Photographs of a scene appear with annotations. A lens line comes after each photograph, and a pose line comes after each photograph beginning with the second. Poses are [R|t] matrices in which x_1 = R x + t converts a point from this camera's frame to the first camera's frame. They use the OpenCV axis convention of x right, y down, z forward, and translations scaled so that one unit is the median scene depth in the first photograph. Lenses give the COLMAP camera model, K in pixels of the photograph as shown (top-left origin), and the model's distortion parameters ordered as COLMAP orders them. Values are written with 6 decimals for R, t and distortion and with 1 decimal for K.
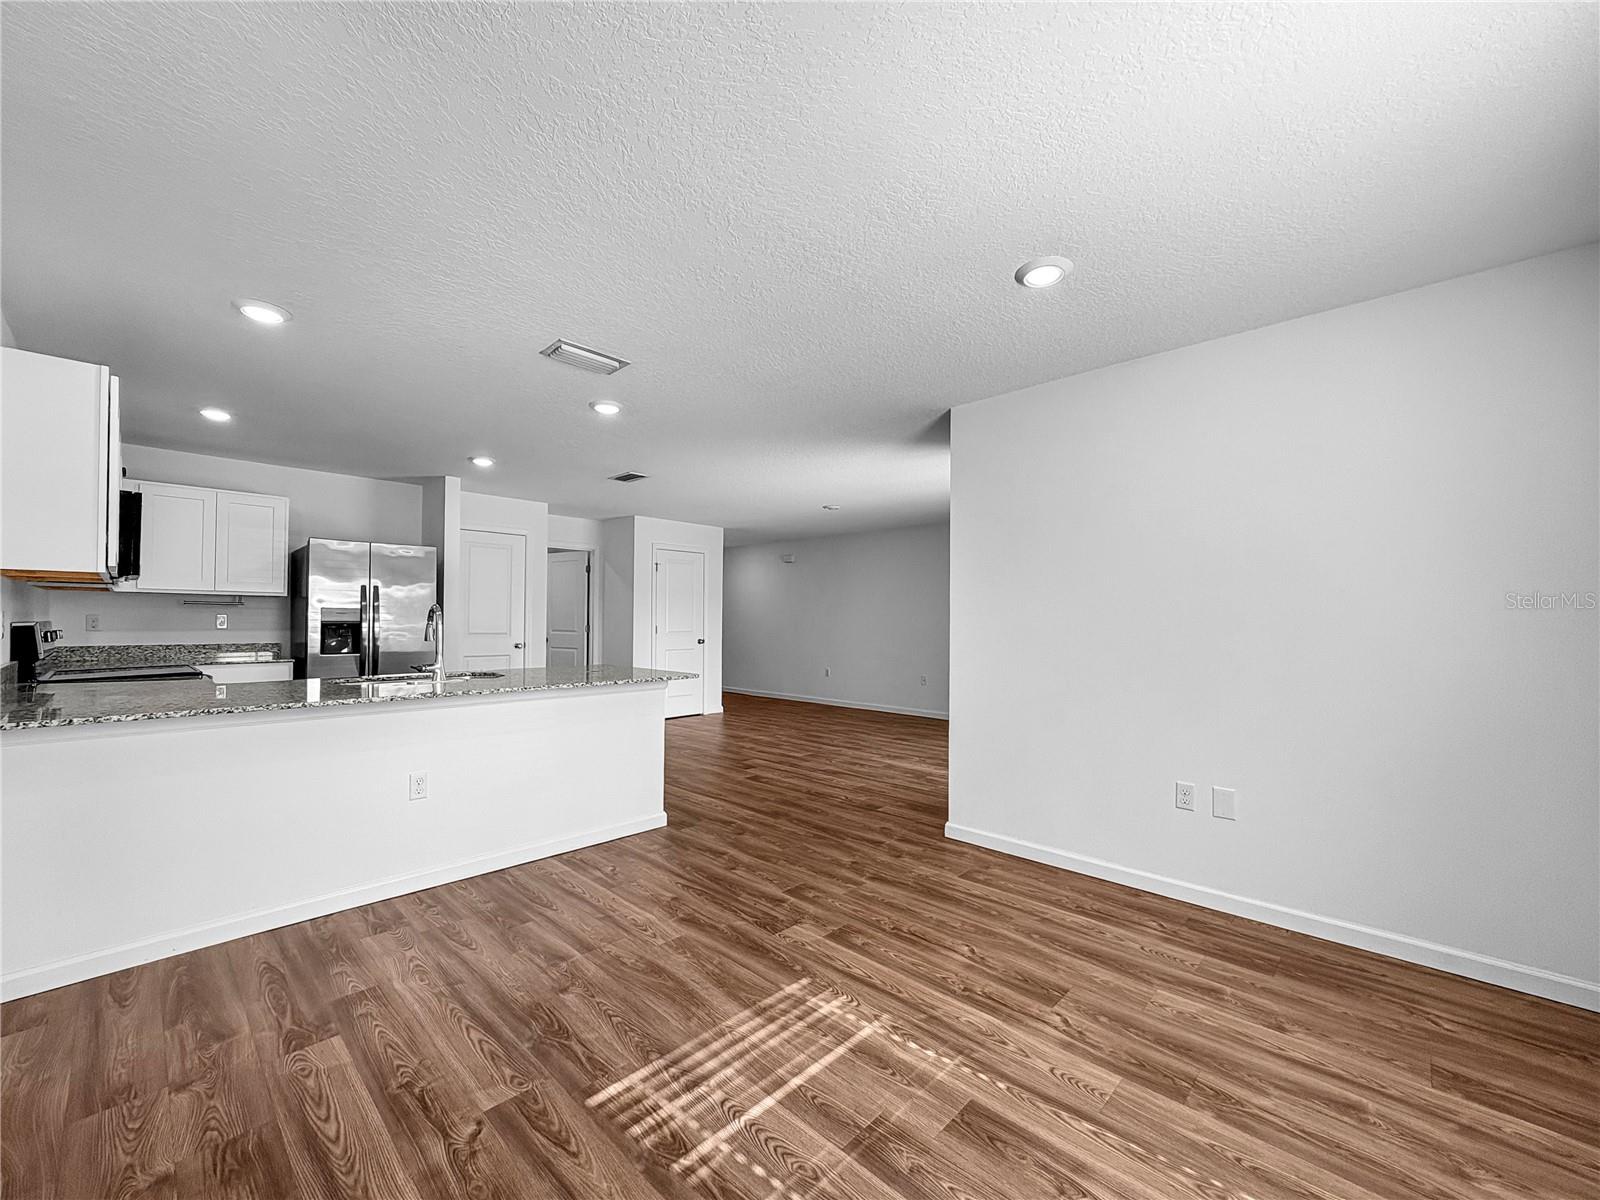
lens RADIAL K [[644.6, 0, 796.5], [0, 644.6, 613.2], [0, 0, 1]] dist [0.001095, 0.000202]
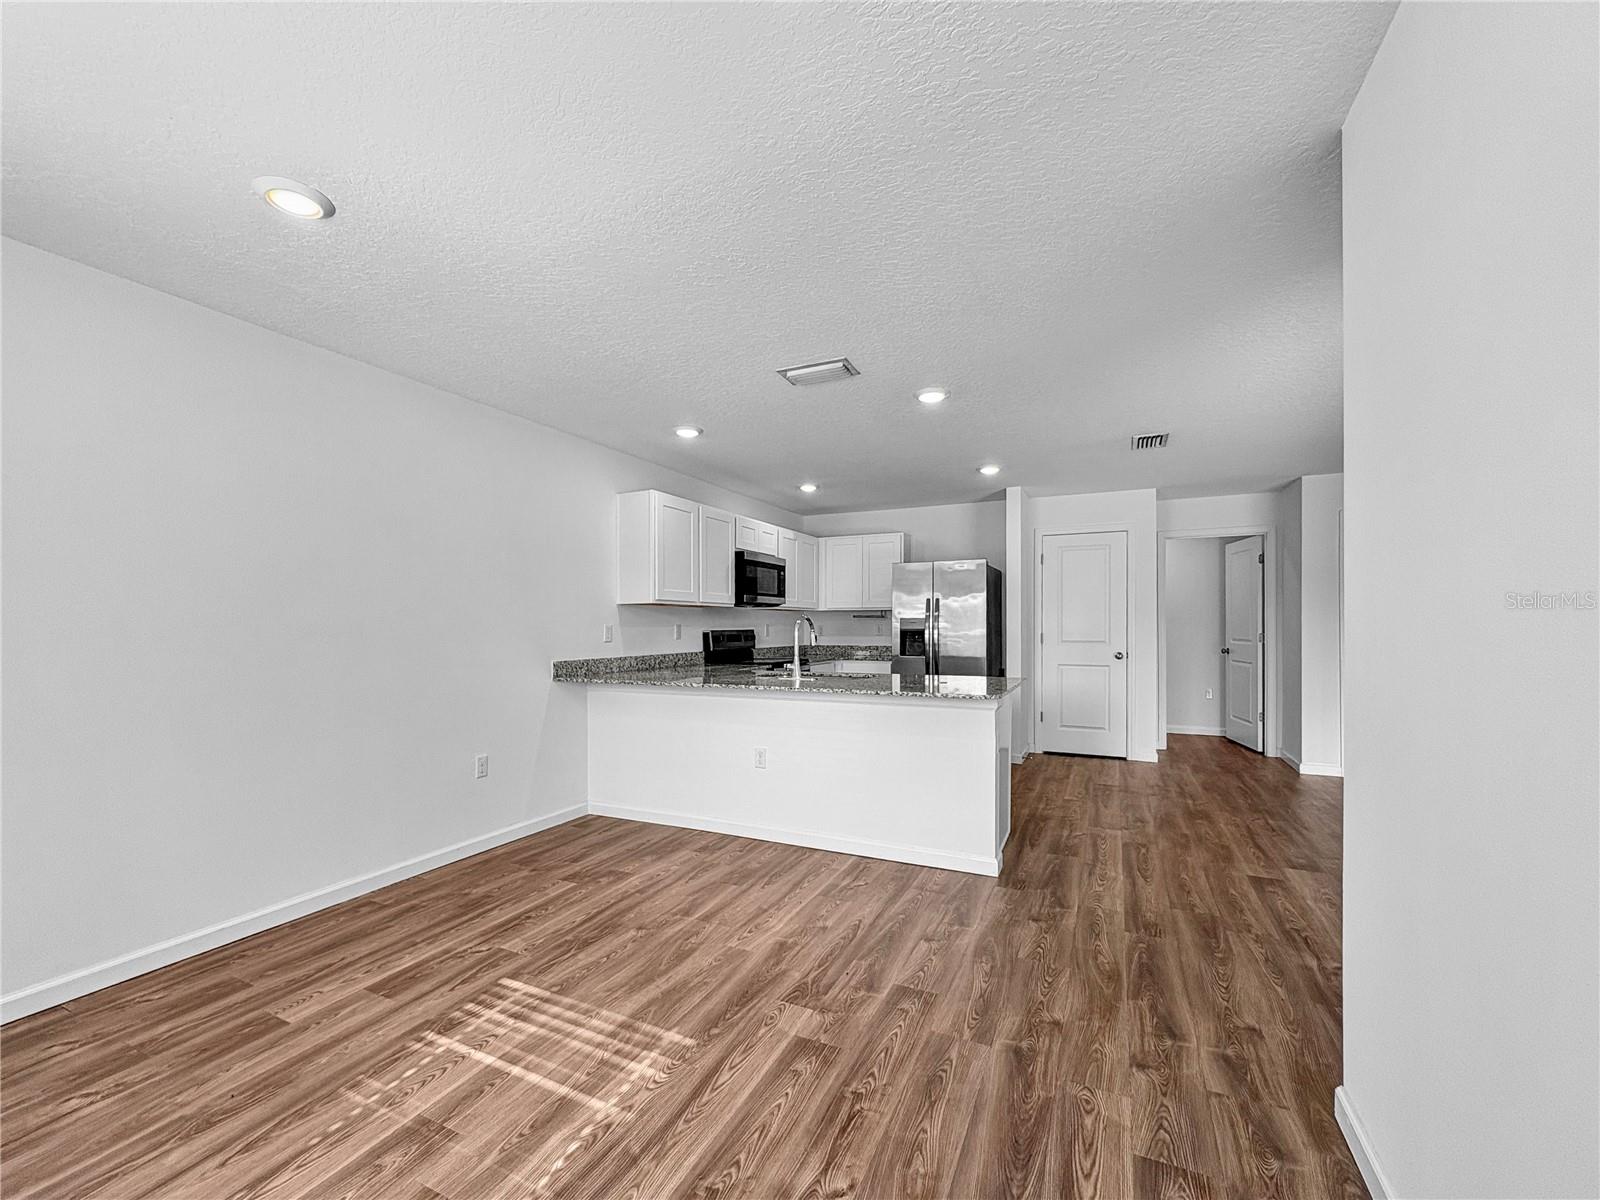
lens RADIAL K [[666.4, 0, 793.5], [0, 666.4, 625.3], [0, 0, 1]] dist [0.000008, -0.000293]
pose [[0.317398, -0.007555, -0.948262, 0.700385], [0.015469, 0.999876, -0.002788, 0.009980], [0.948166, -0.013783, 0.317475, 0.654719]]
